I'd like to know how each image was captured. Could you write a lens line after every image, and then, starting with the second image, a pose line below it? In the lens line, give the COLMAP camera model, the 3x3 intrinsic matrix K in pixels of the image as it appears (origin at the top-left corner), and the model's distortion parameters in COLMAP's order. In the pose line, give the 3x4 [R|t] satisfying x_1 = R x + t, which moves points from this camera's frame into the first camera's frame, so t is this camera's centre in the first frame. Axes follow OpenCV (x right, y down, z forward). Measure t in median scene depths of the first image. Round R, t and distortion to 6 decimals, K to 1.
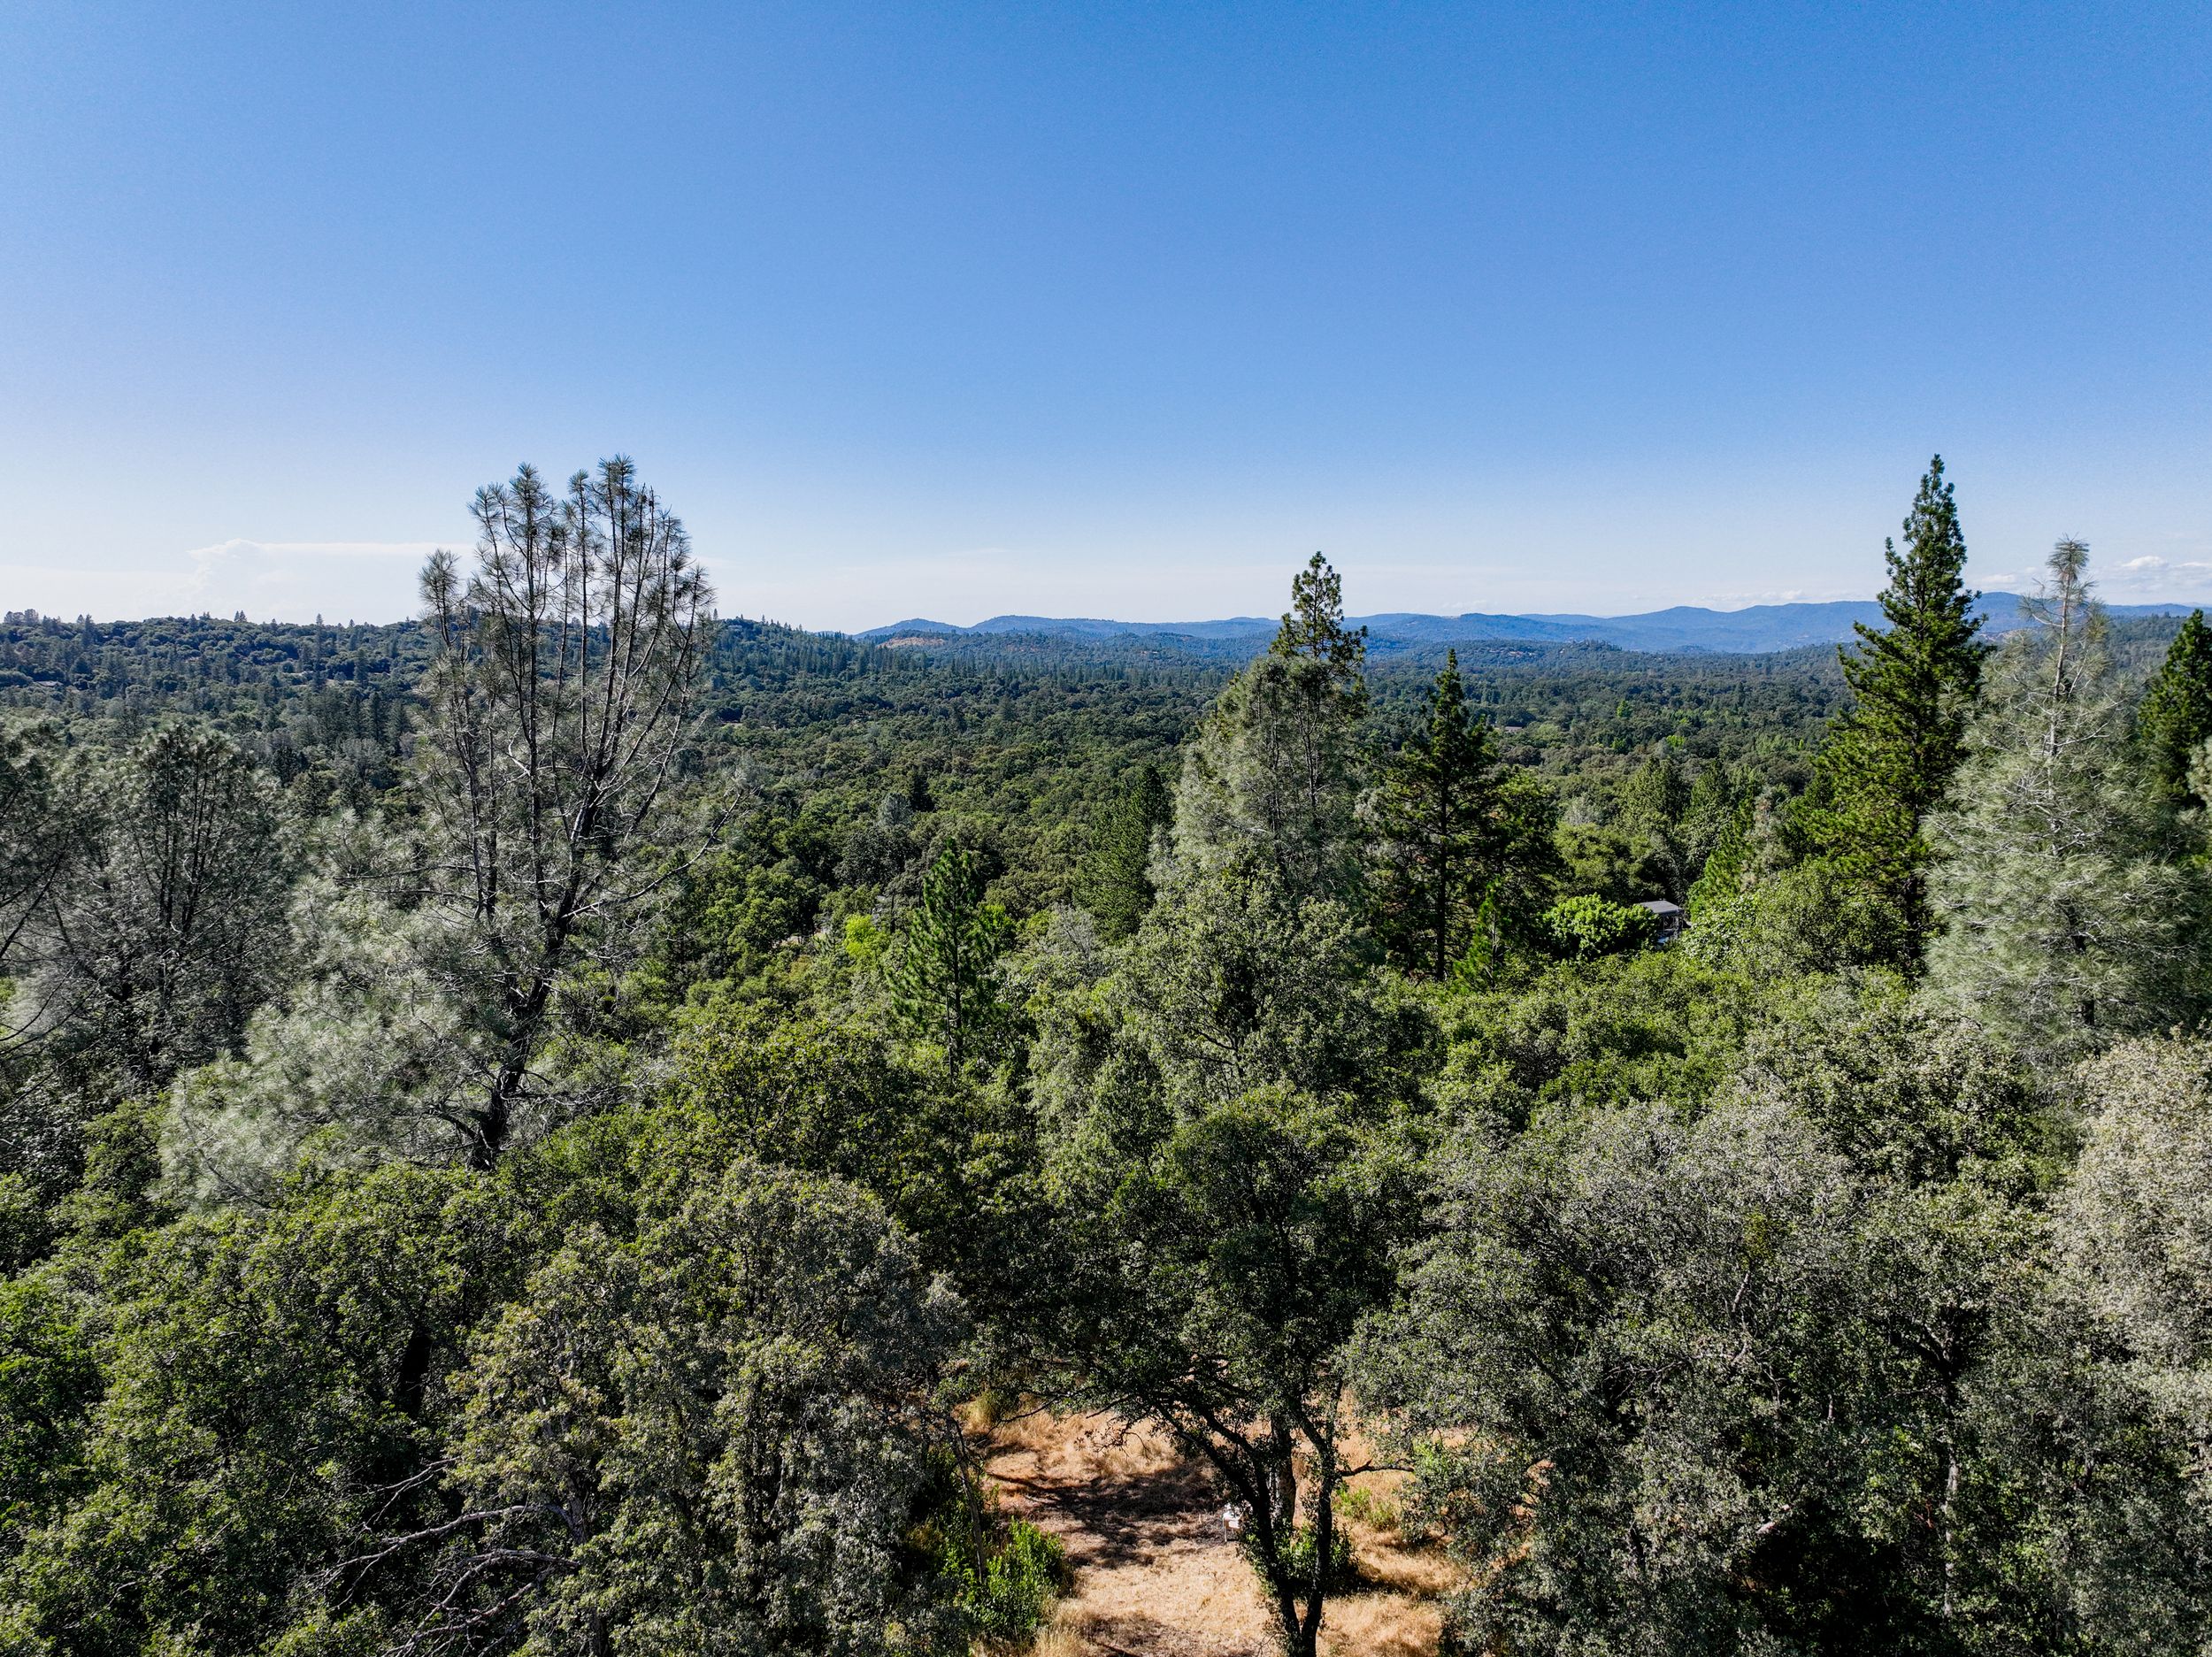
lens RADIAL K [[1546.1, 0, 1106.0], [0, 1546.1, 828.5], [0, 0, 1]] dist [0.006913, -0.000625]
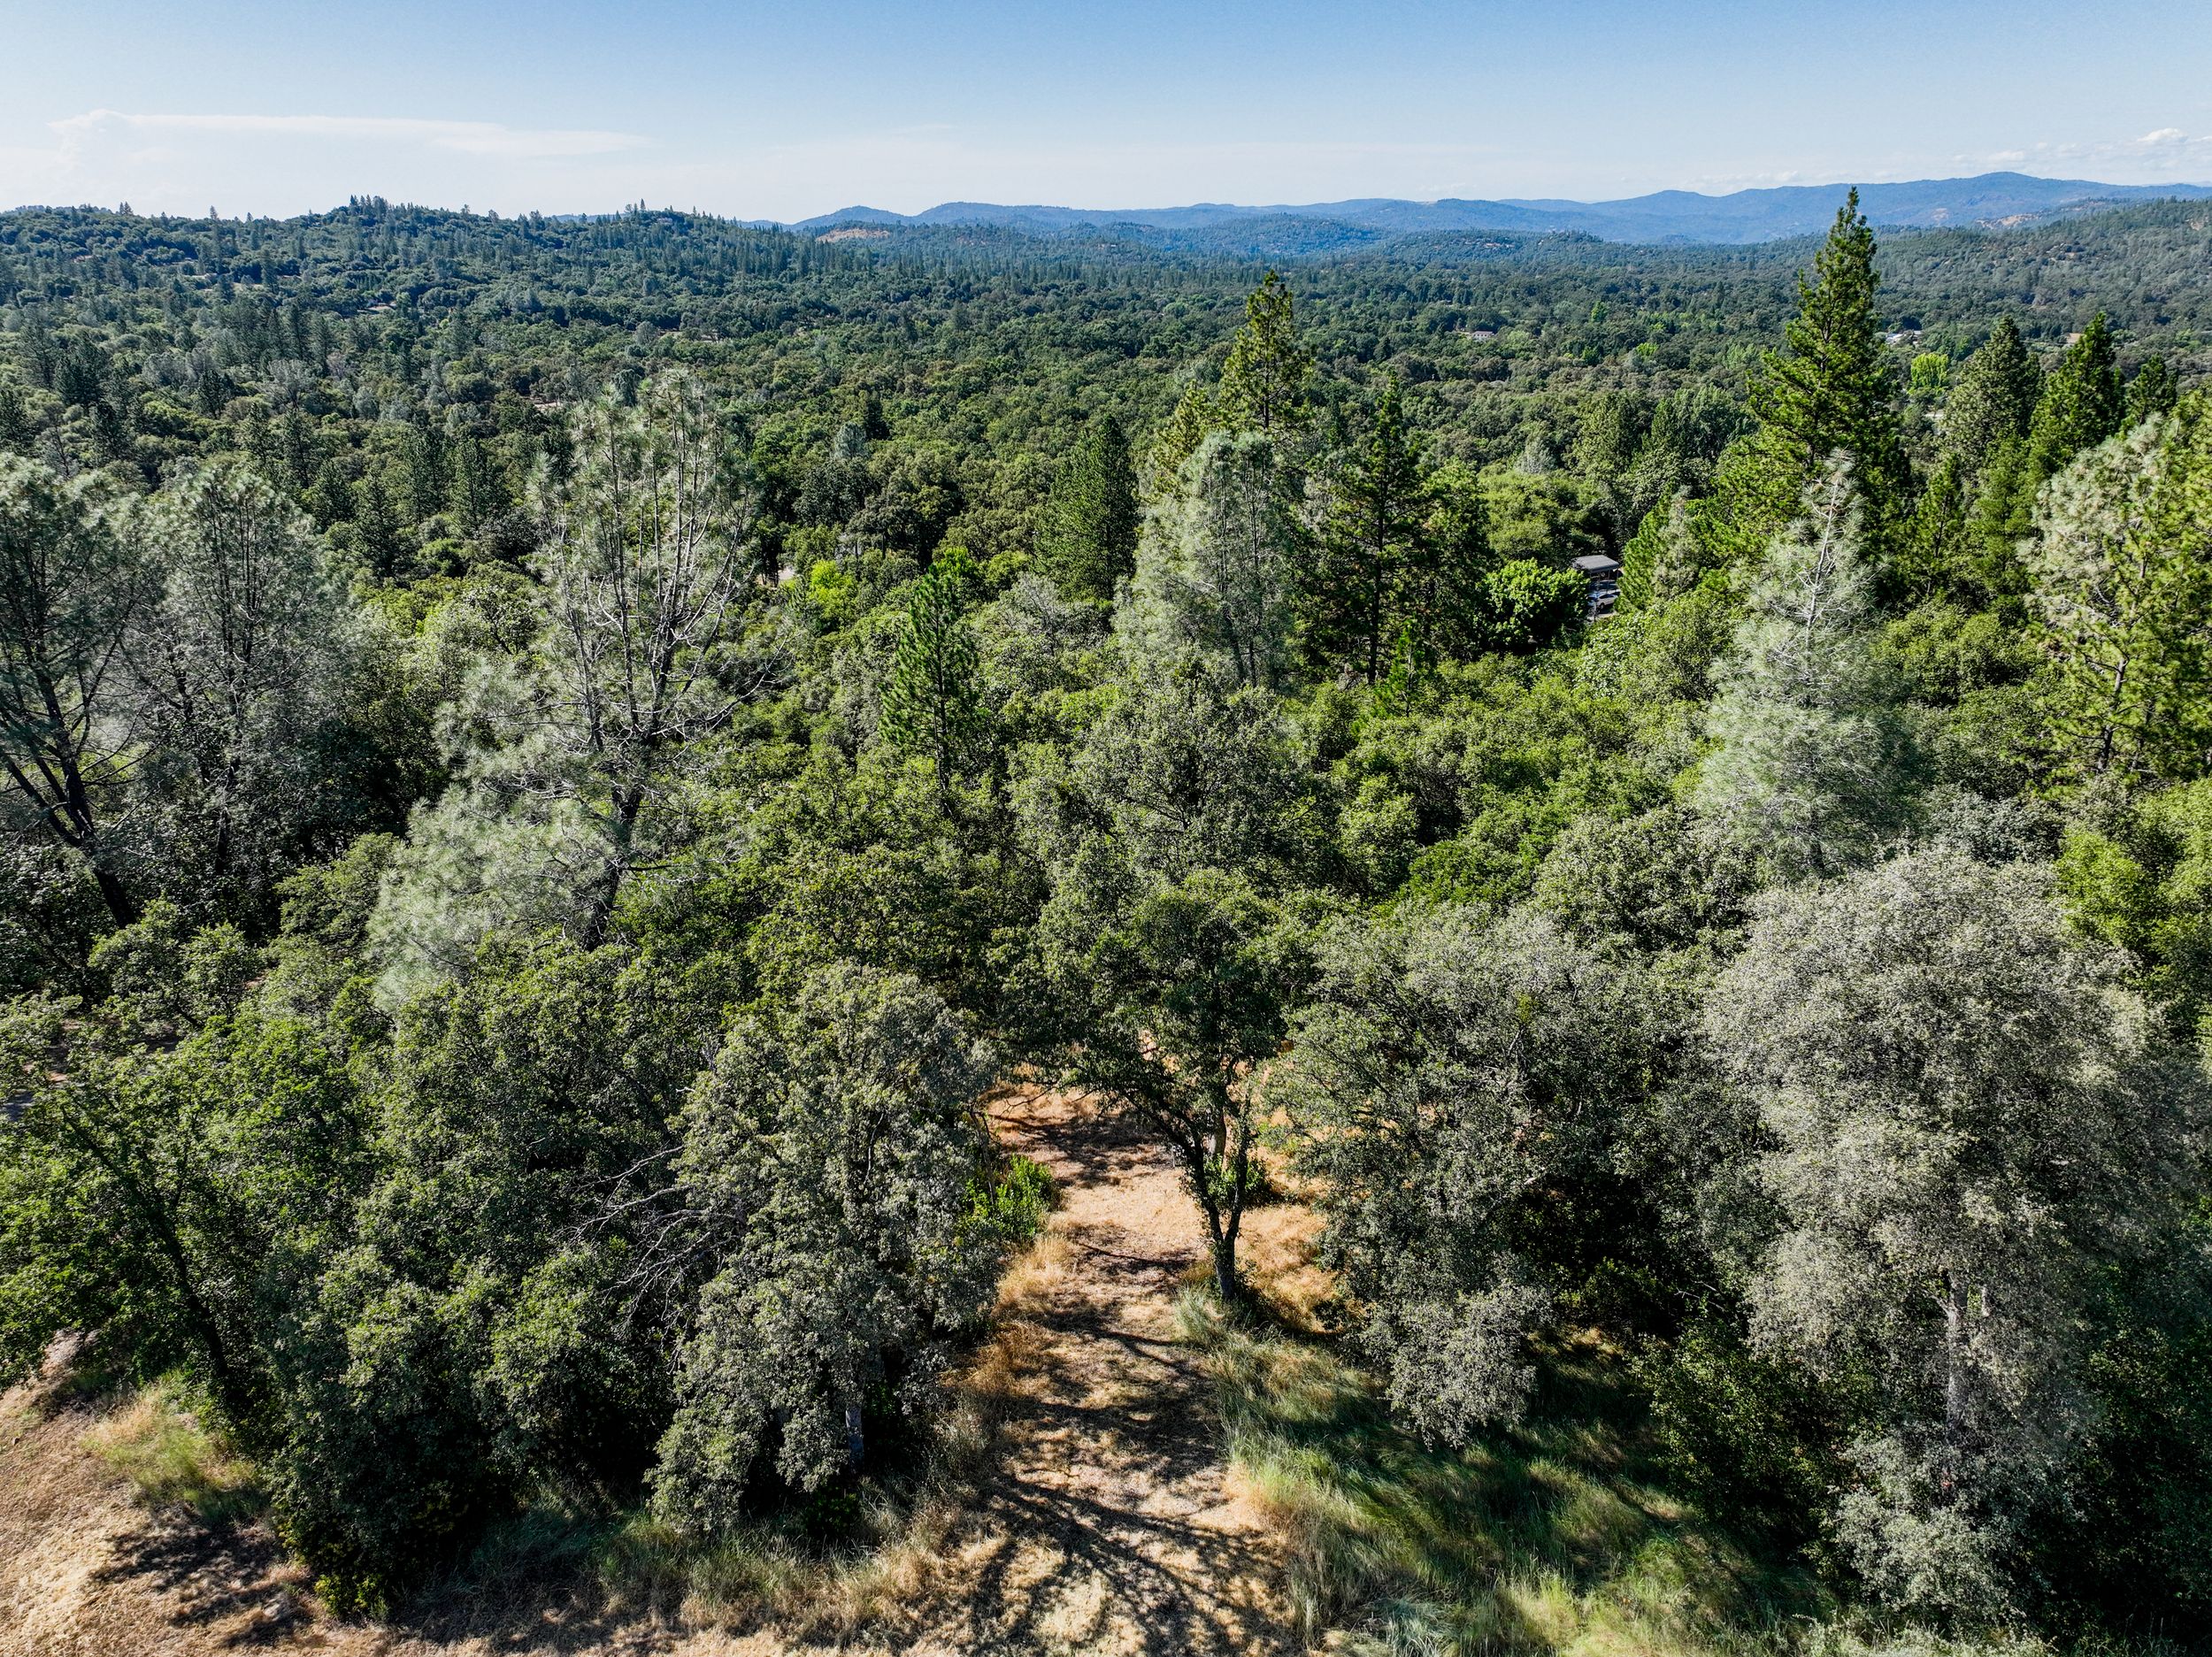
lens RADIAL K [[1532.5, 0, 1106.0], [0, 1532.5, 828.5], [0, 0, 1]] dist [0.007950, 0.007345]
pose [[0.999631, -0.011222, 0.024753, -0.005665], [0.004840, 0.969722, 0.244163, -0.078723], [-0.026743, -0.243953, 0.969418, -0.111397]]
